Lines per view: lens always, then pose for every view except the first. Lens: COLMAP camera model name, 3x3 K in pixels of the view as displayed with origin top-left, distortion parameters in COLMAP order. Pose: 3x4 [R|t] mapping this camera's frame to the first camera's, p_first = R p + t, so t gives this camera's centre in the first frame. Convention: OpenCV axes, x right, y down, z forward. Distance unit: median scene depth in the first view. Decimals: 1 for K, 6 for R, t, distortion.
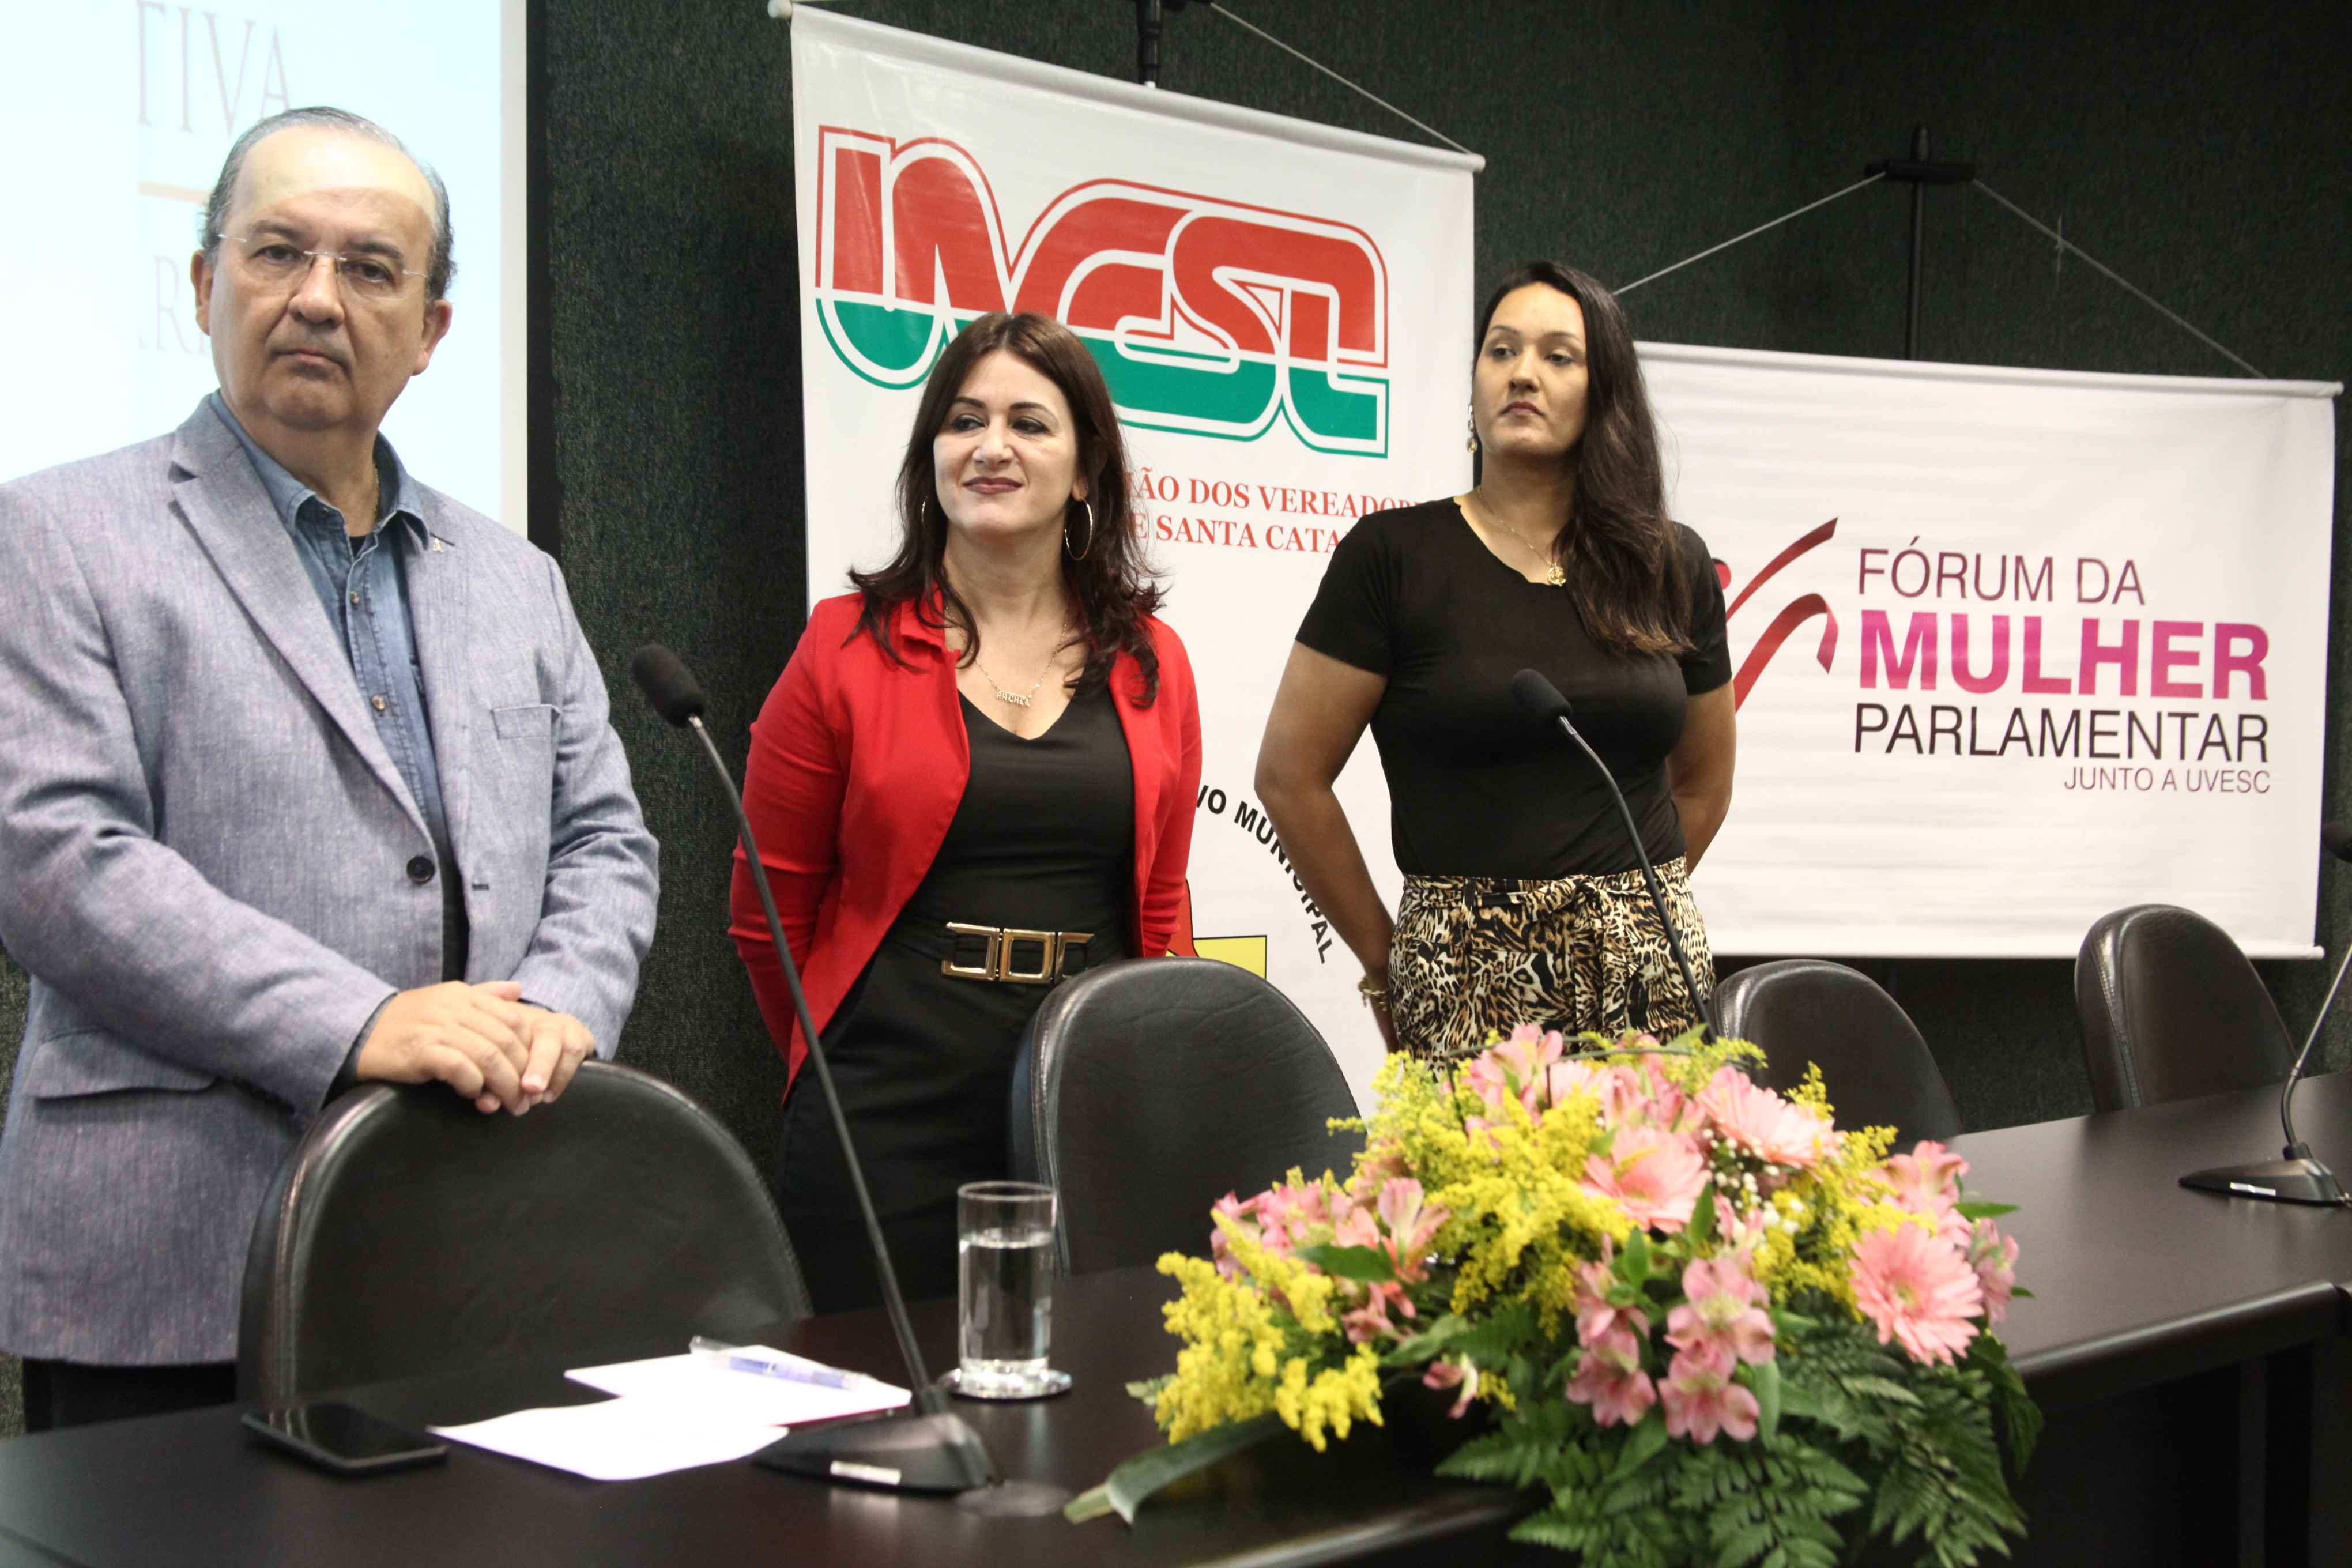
lens RADIAL K [[3004.5, 0, 1176.0], [0, 3004.5, 784.0], [0, 0, 1]] dist [0.099373, 0.005324]
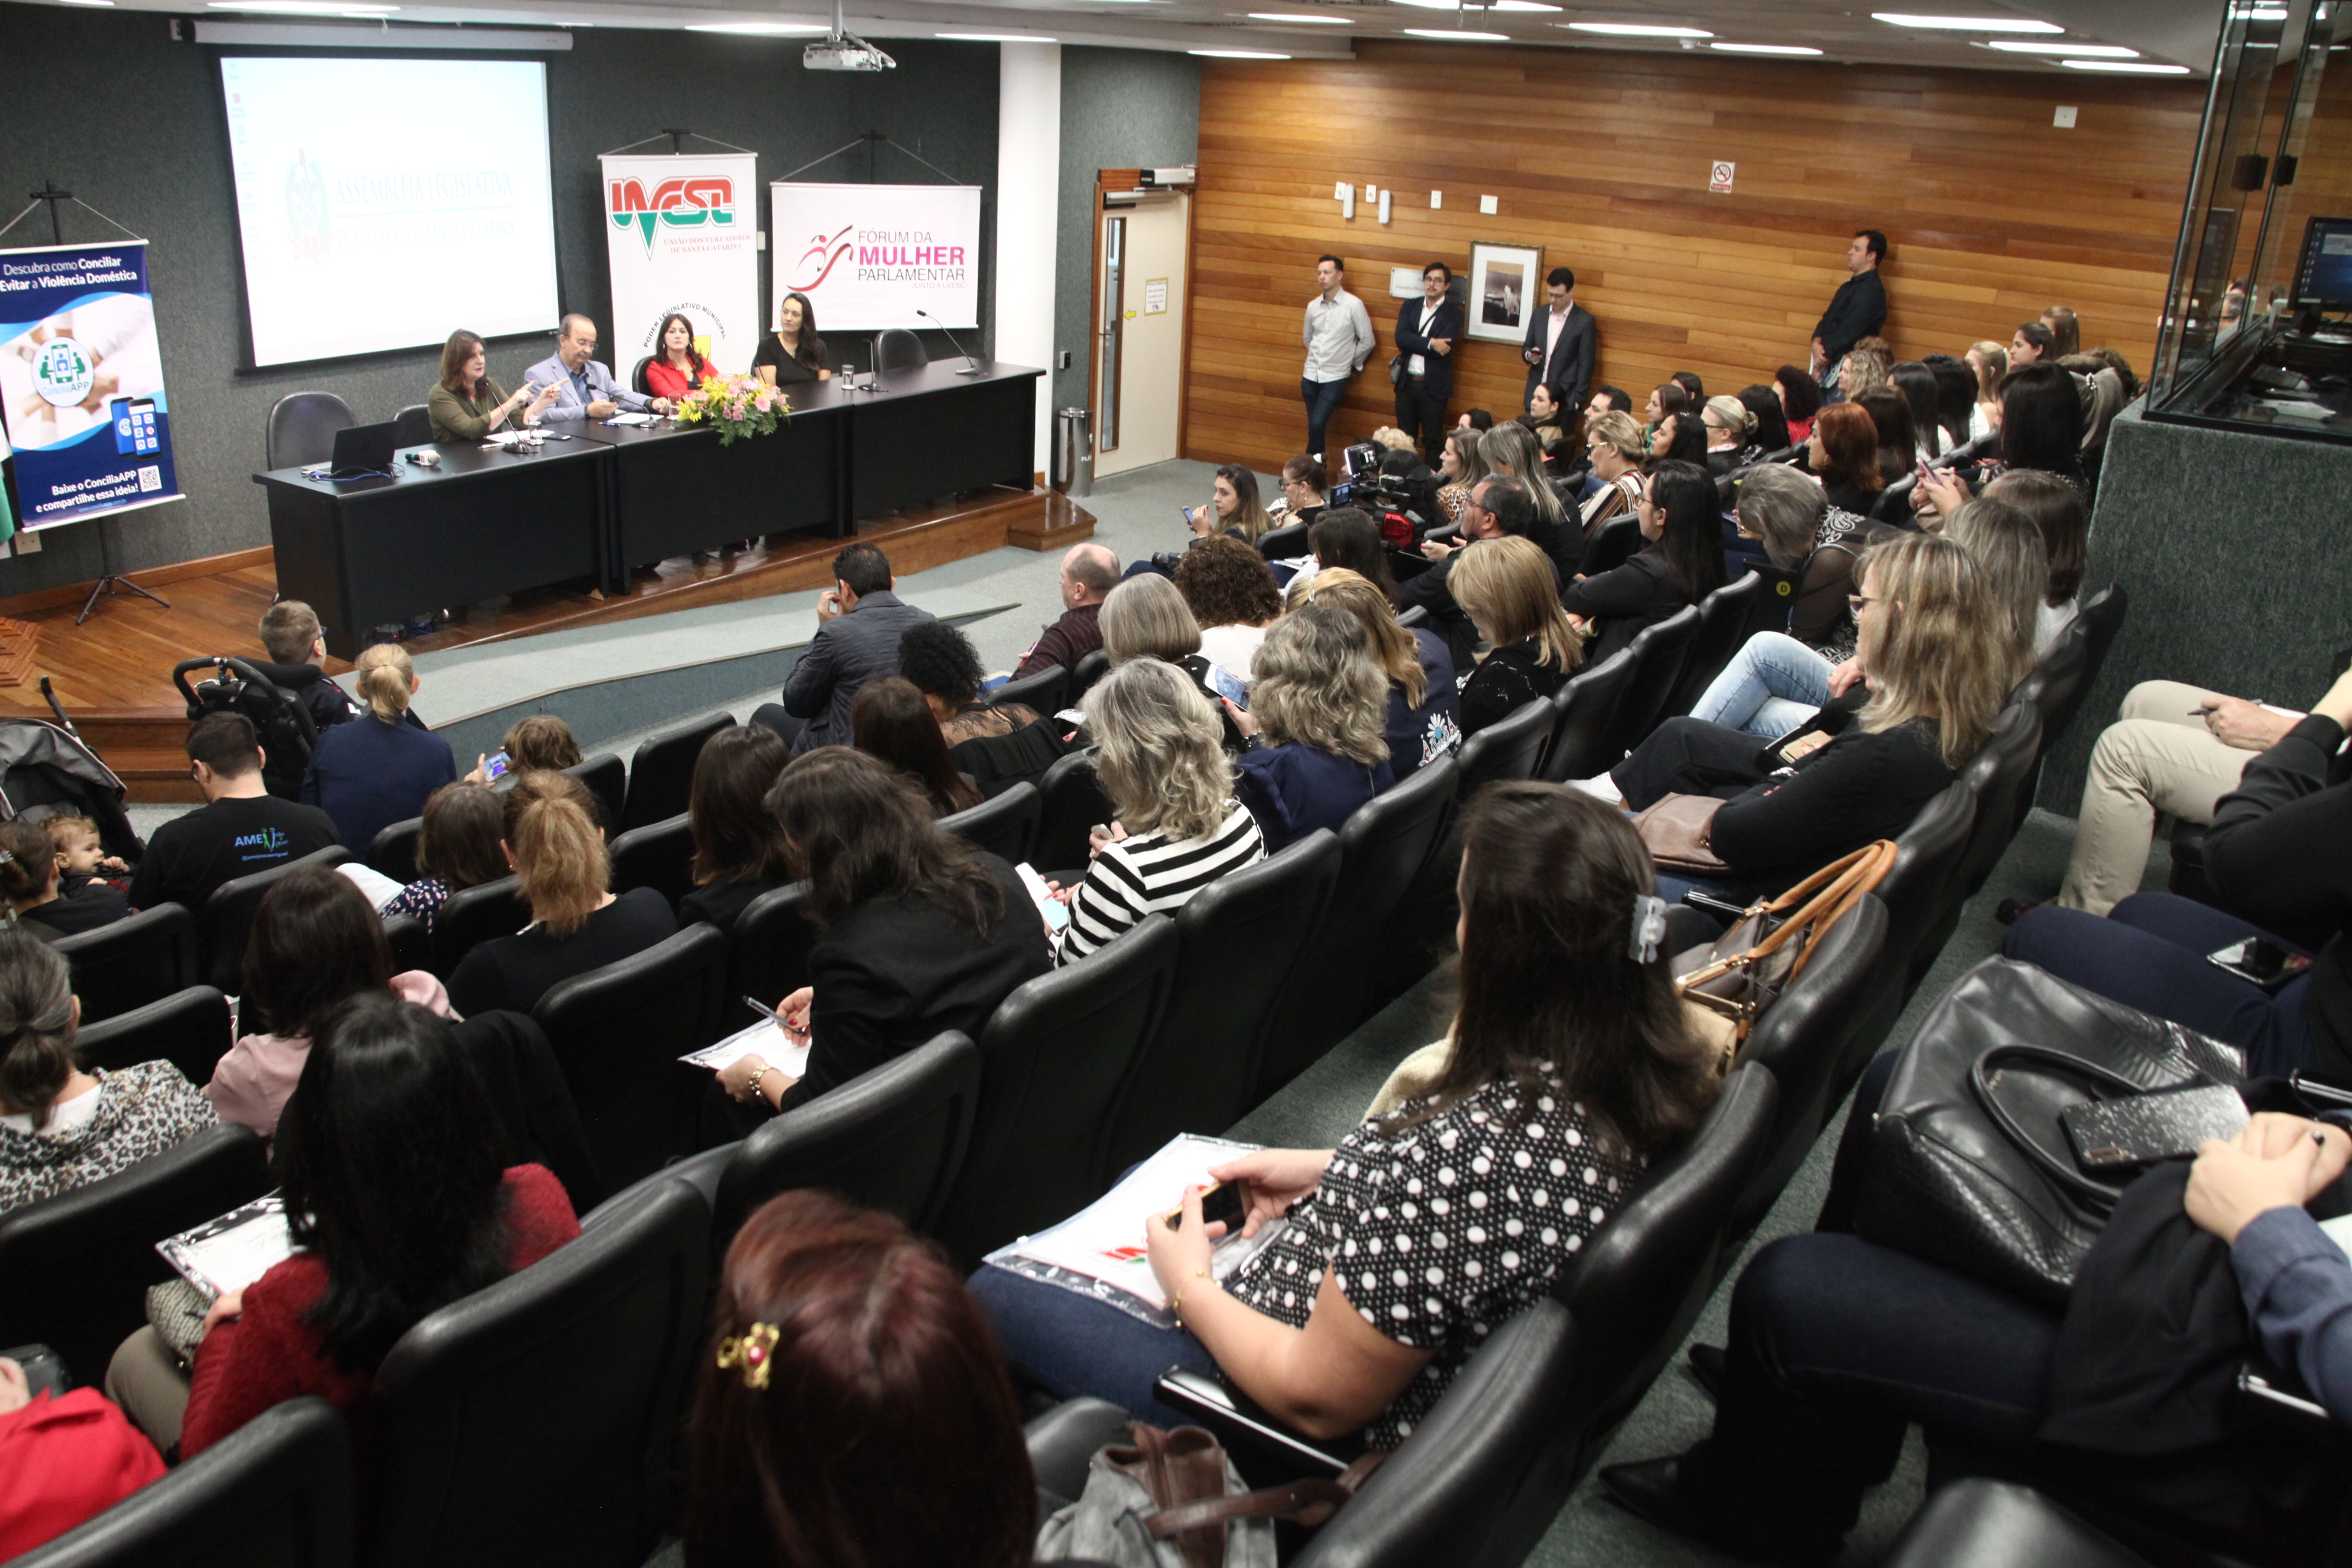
lens RADIAL K [[1868.1, 0, 1176.0], [0, 1868.1, 784.0], [0, 0, 1]] dist [-0.172645, 0.132924]
pose [[0.975912, -0.044784, 0.213516, 0.080981], [-0.032215, 0.938392, 0.344067, -0.245917], [-0.215771, -0.342657, 0.914346, -1.648741]]
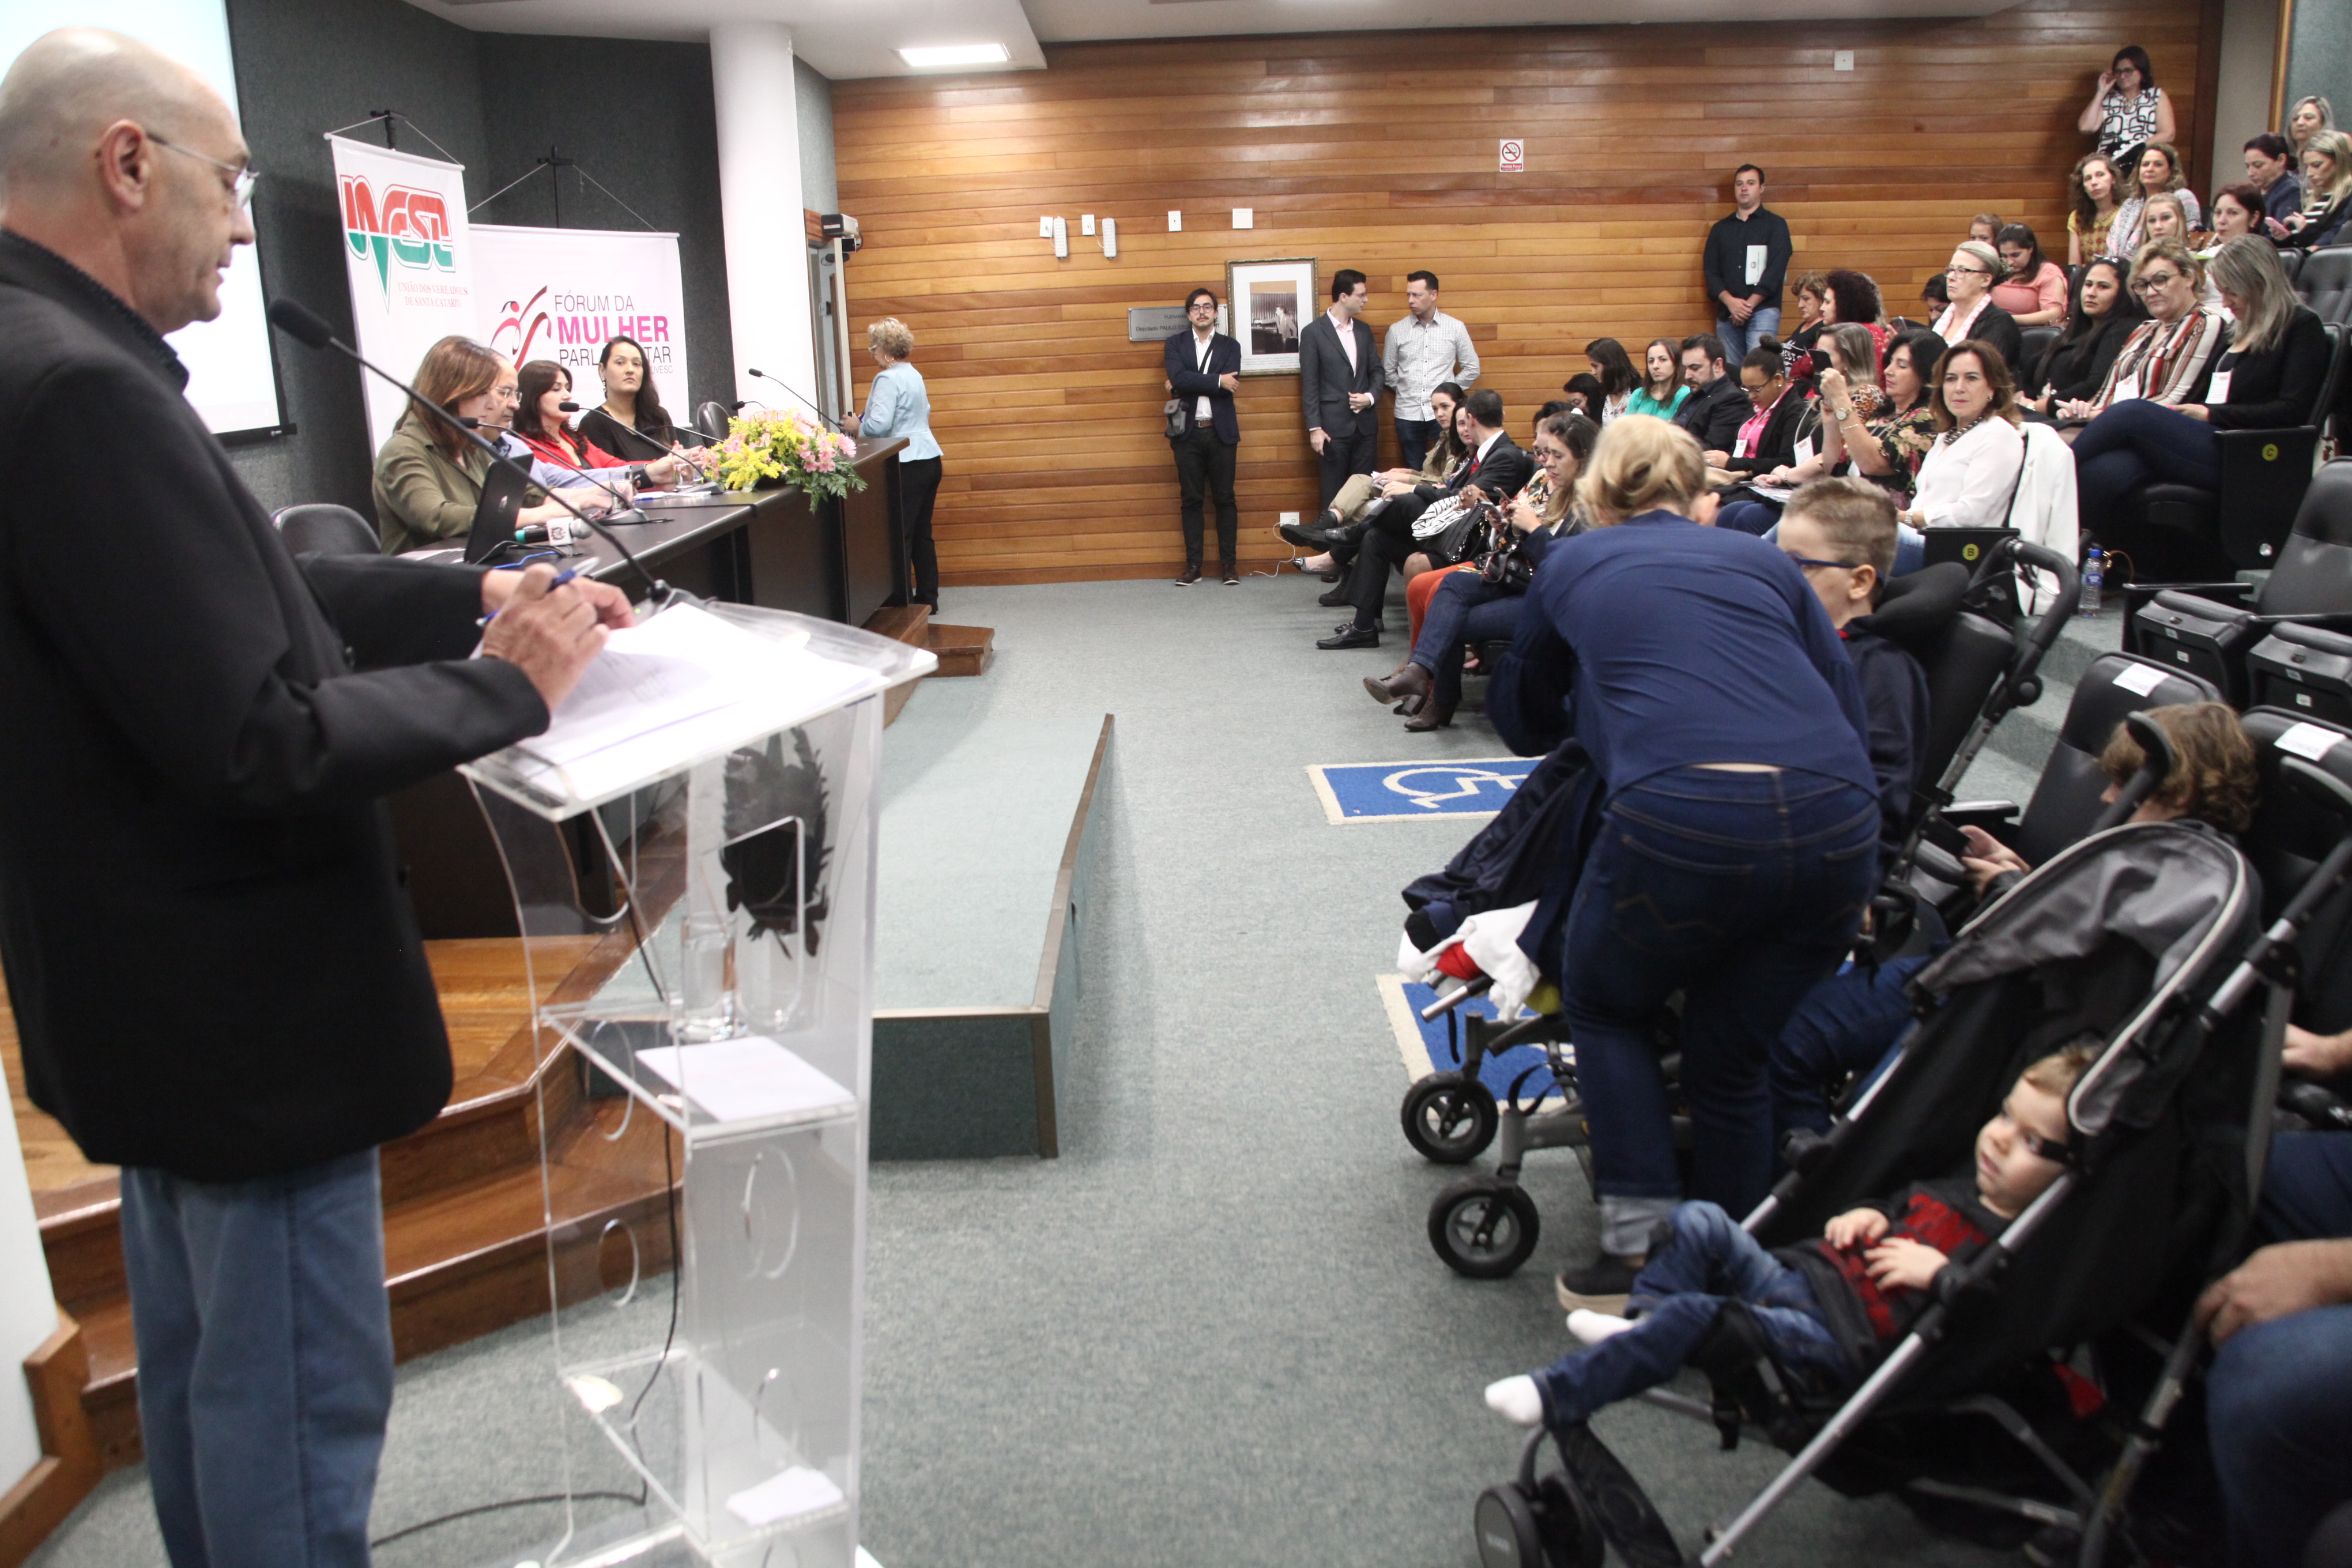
lens RADIAL K [[1868.1, 0, 1176.0], [0, 1868.1, 784.0], [0, 0, 1]] dist [-0.172645, 0.132924]
pose [[0.690012, -0.206886, 0.693600, -0.661033], [0.058837, 0.971140, 0.231138, 0.008892], [-0.721403, -0.118678, 0.682271, -0.659541]]
